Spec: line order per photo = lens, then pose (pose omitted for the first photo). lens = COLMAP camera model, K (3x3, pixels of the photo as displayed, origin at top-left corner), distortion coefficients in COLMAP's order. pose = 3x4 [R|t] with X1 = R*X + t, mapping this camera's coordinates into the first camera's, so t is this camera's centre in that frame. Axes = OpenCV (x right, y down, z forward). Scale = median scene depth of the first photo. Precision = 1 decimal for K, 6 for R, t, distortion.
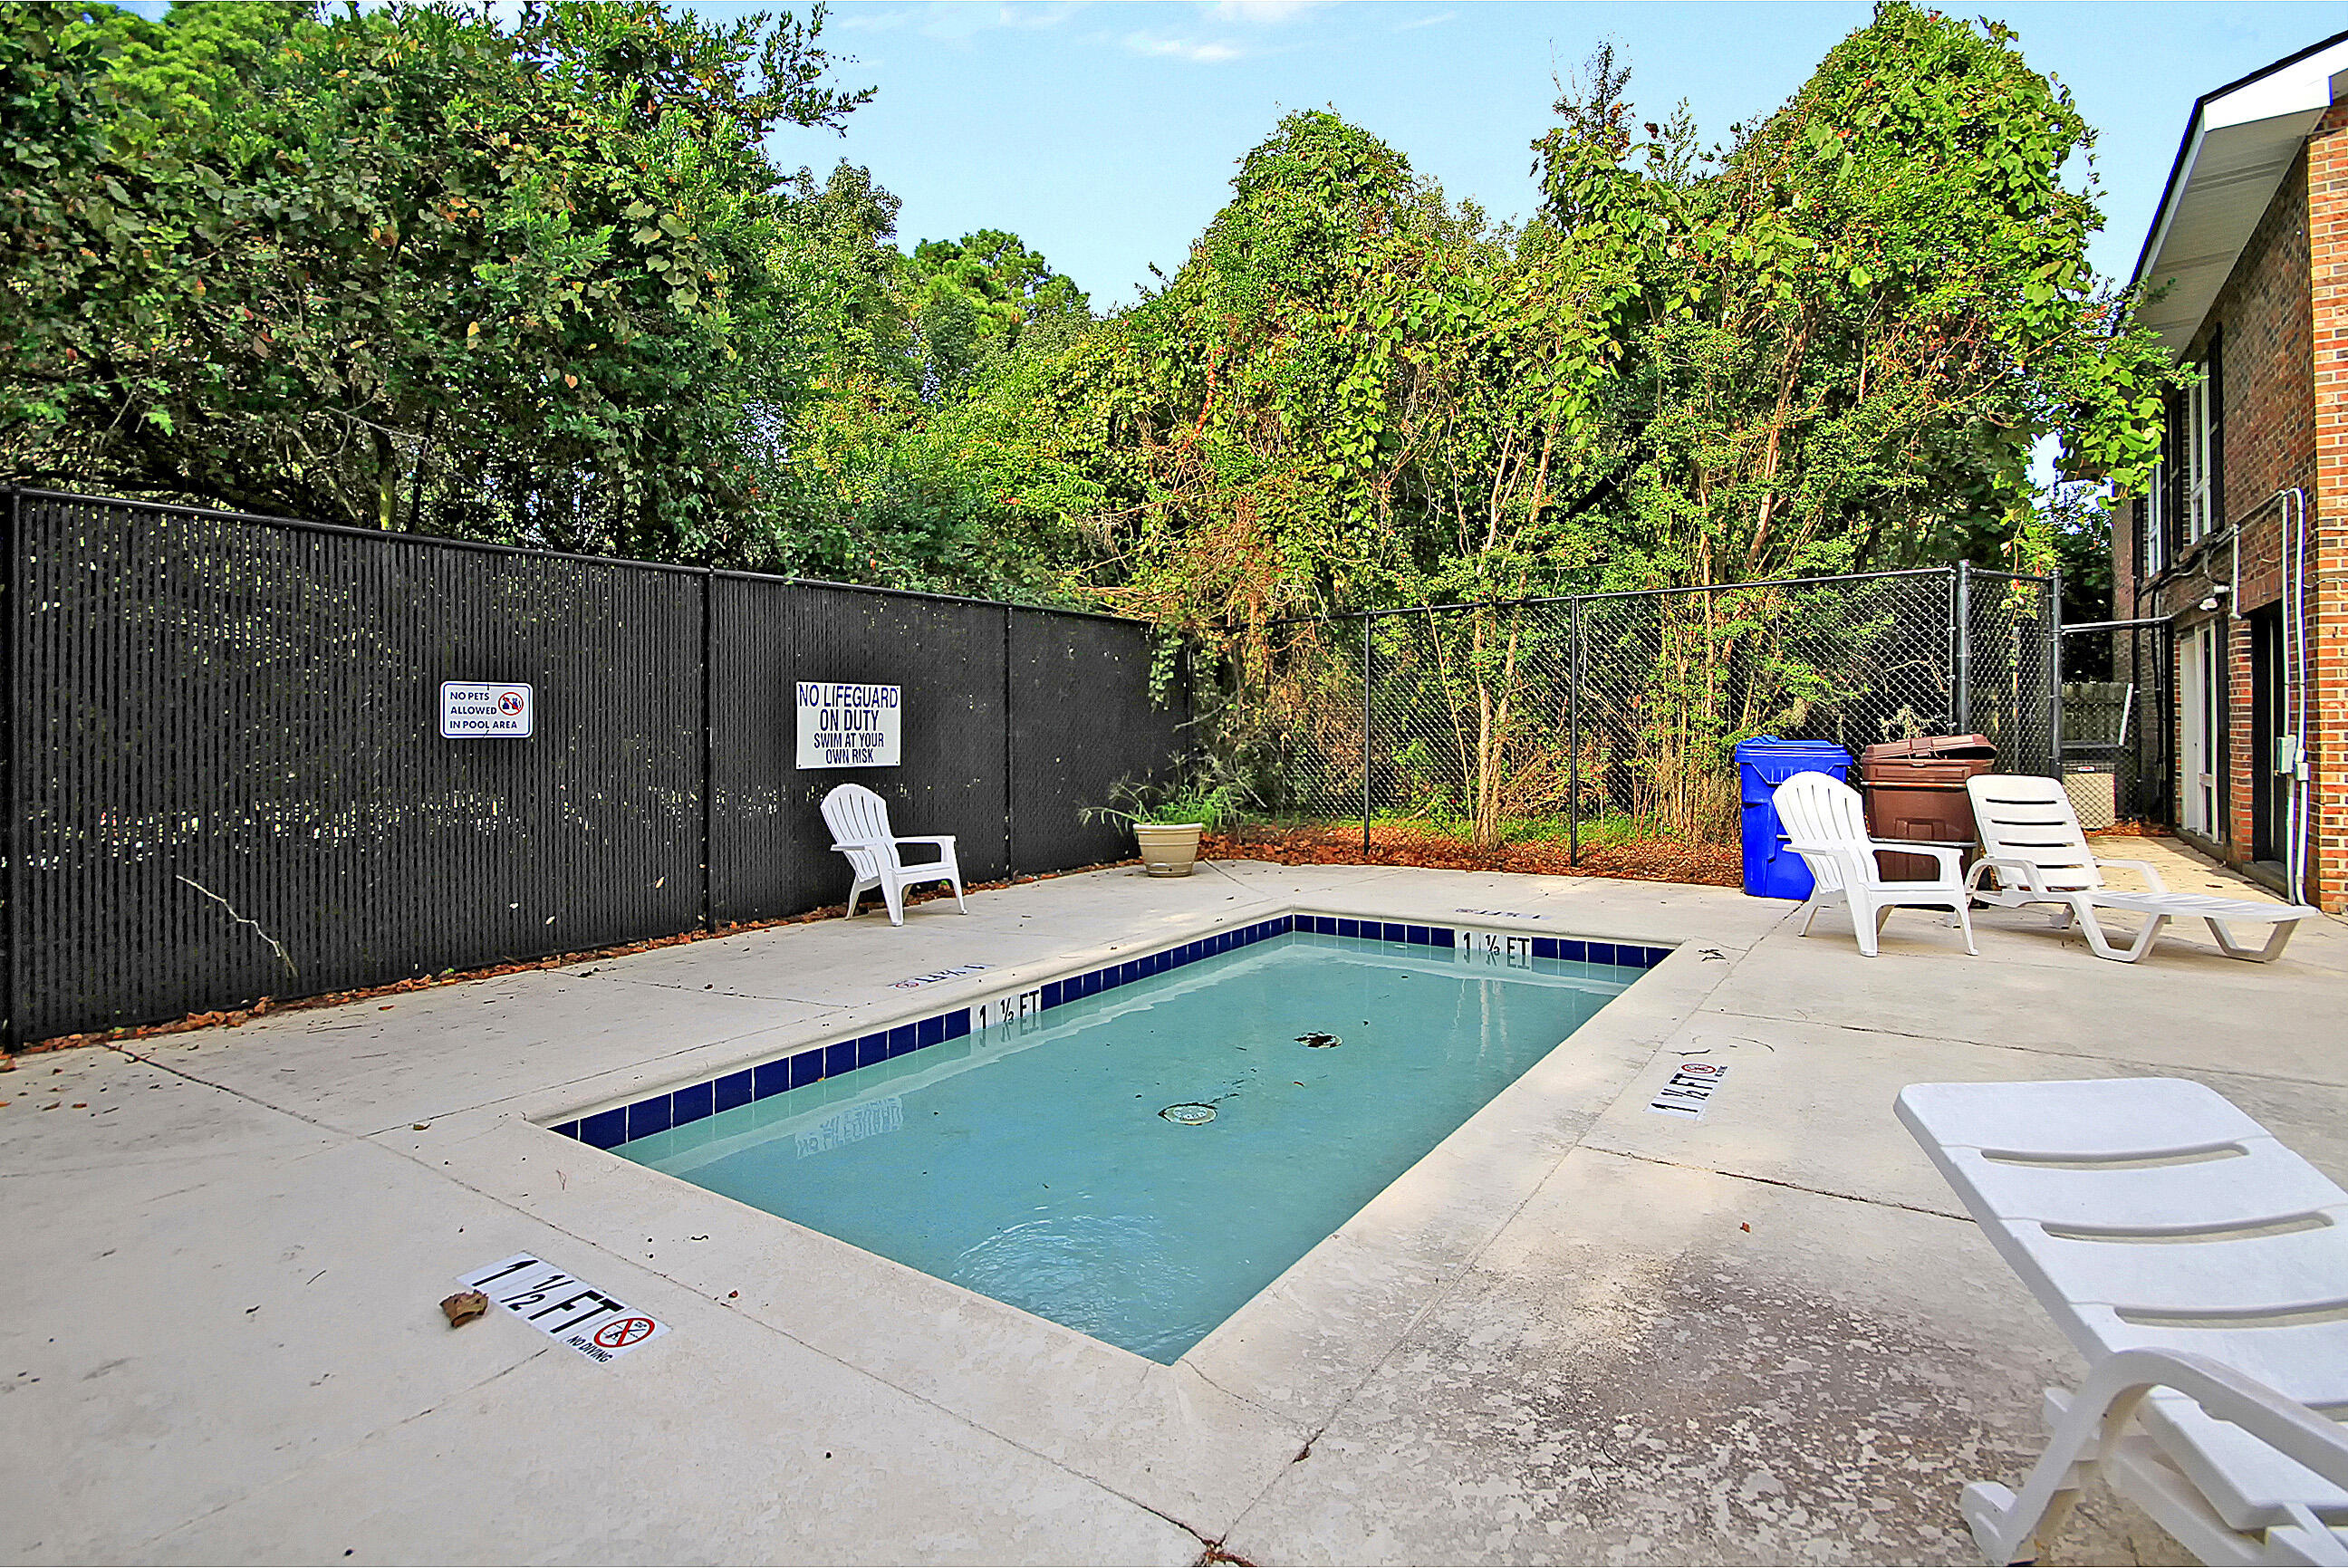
lens RADIAL K [[1129.8, 0, 1200.7], [0, 1129.8, 642.4], [0, 0, 1]] dist [0.000049, -0.000043]
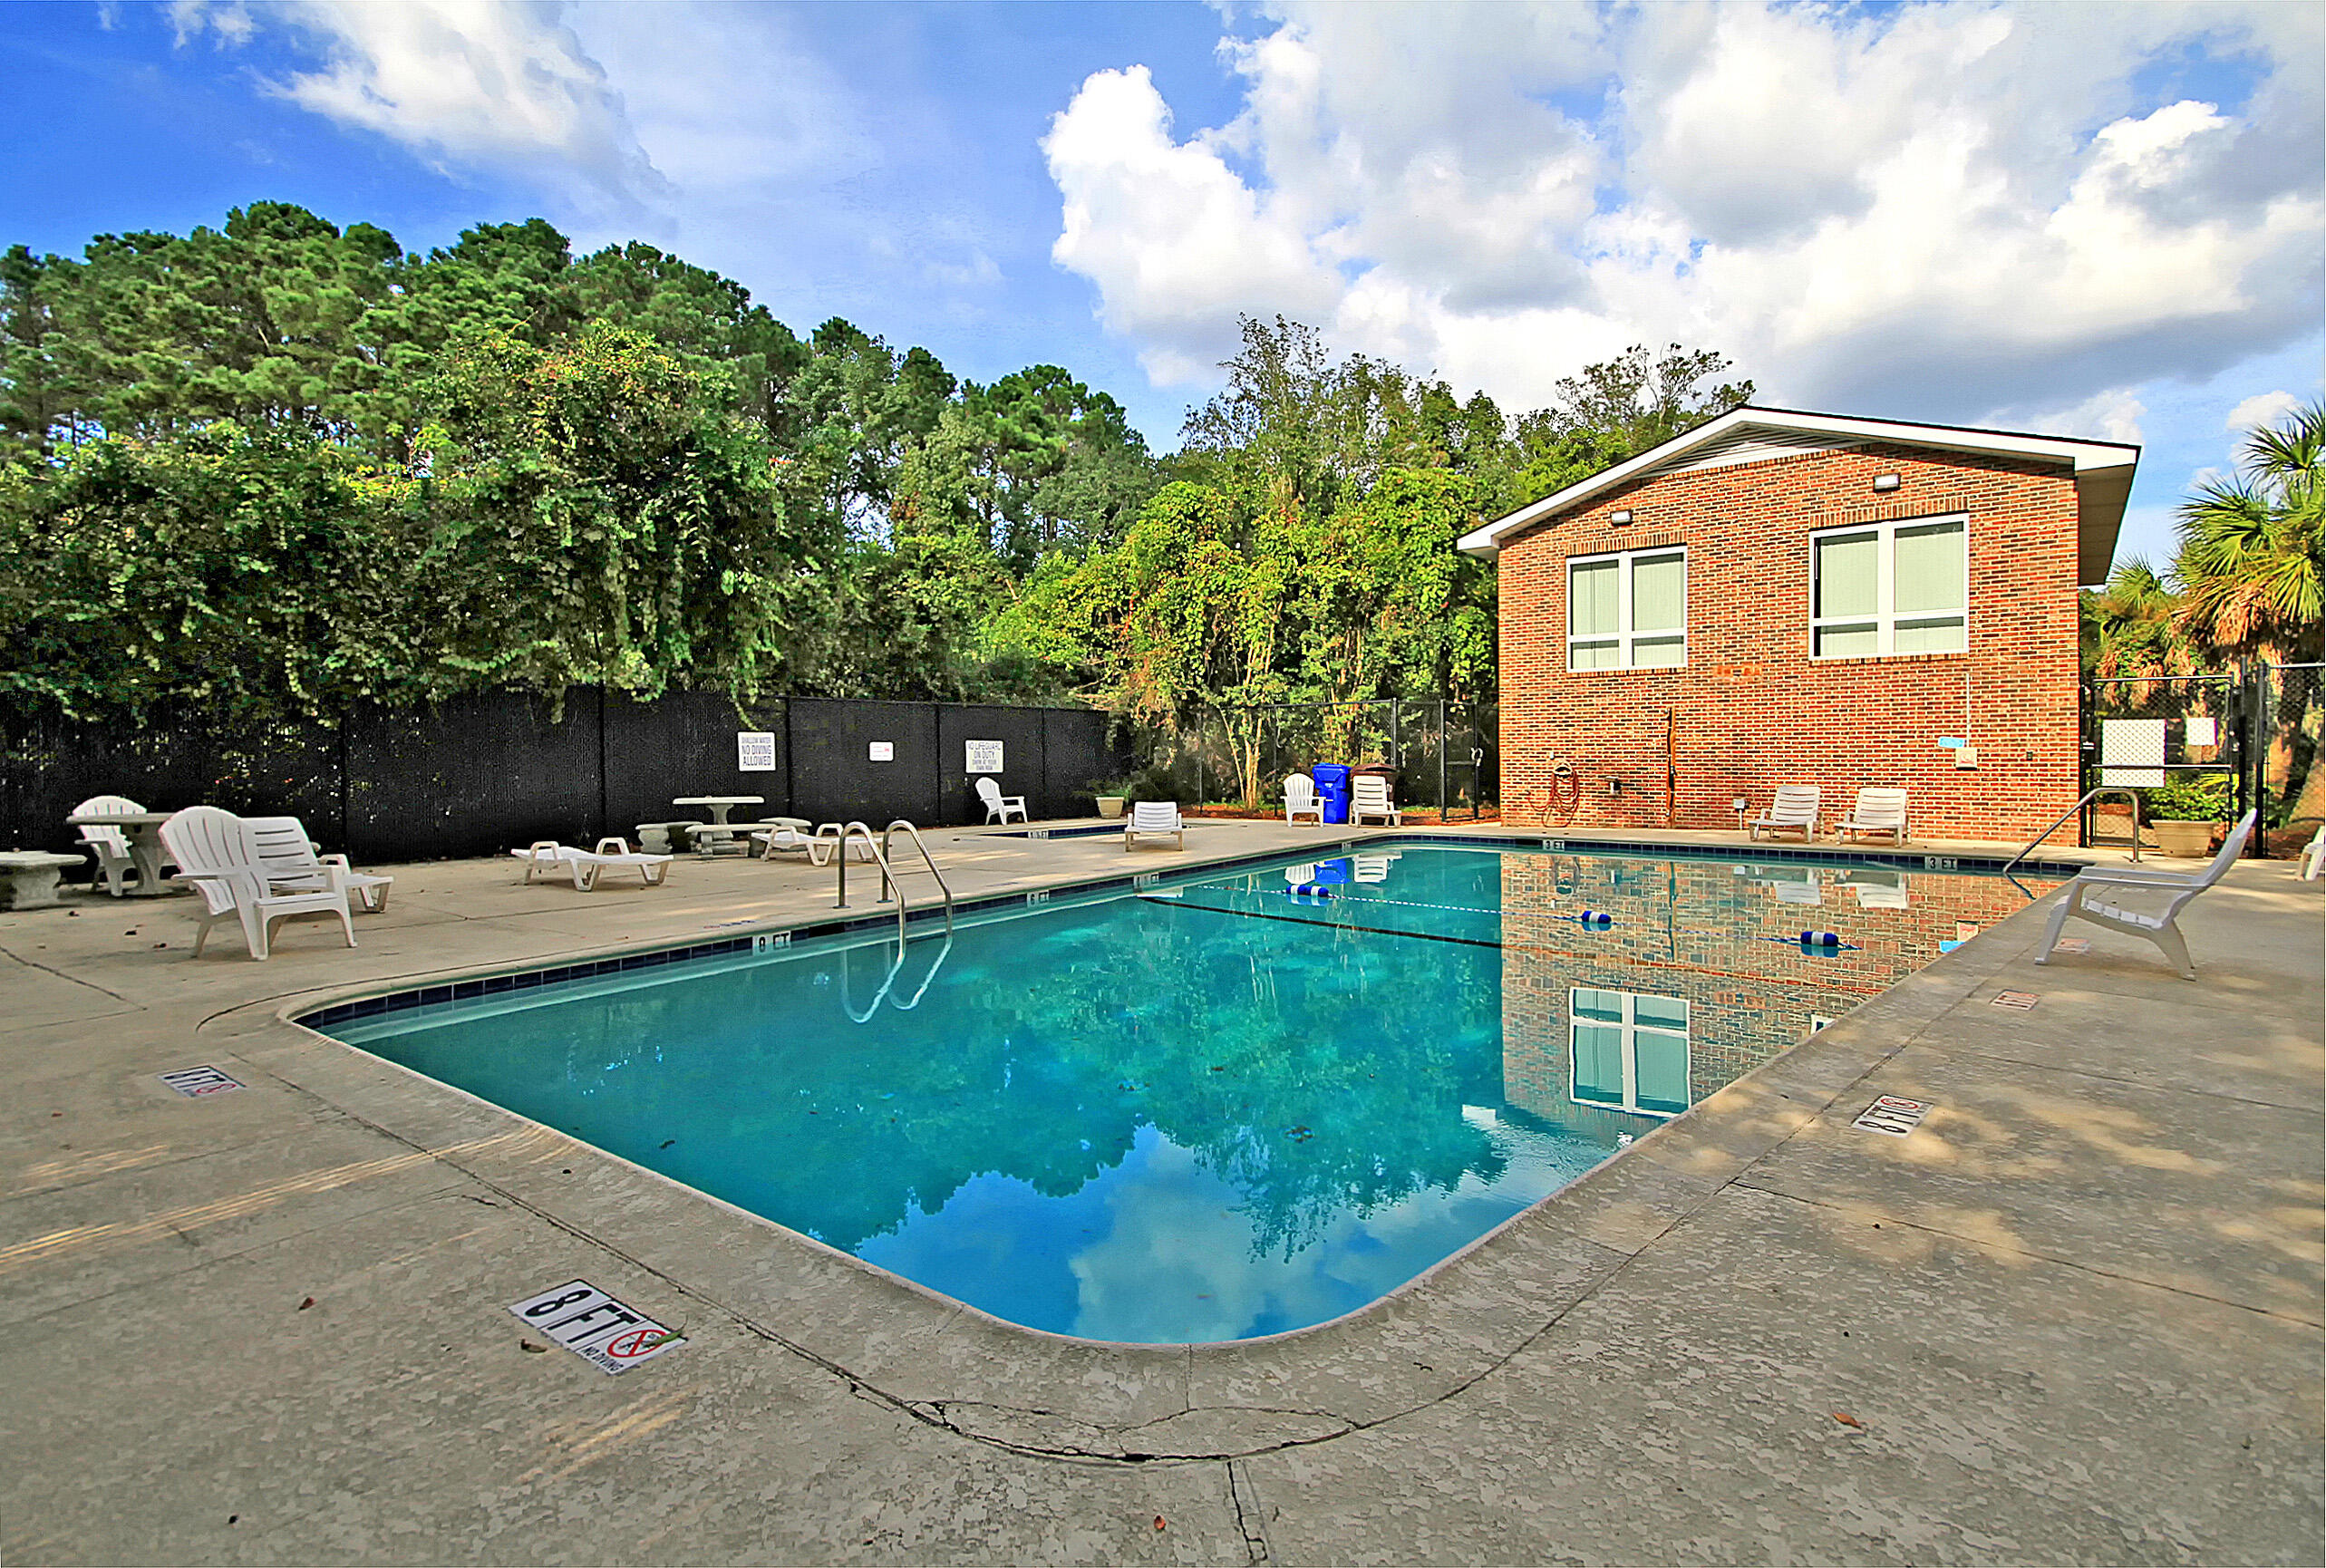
lens RADIAL K [[1119.2, 0, 1167.1], [0, 1119.2, 779.3], [0, 0, 1]] dist [0.000049, -0.000043]
pose [[0.996516, 0.007375, -0.083072, 0.276873], [0.000322, 0.995735, 0.092254, -0.095371], [0.083398, -0.091960, 0.992264, -1.293684]]
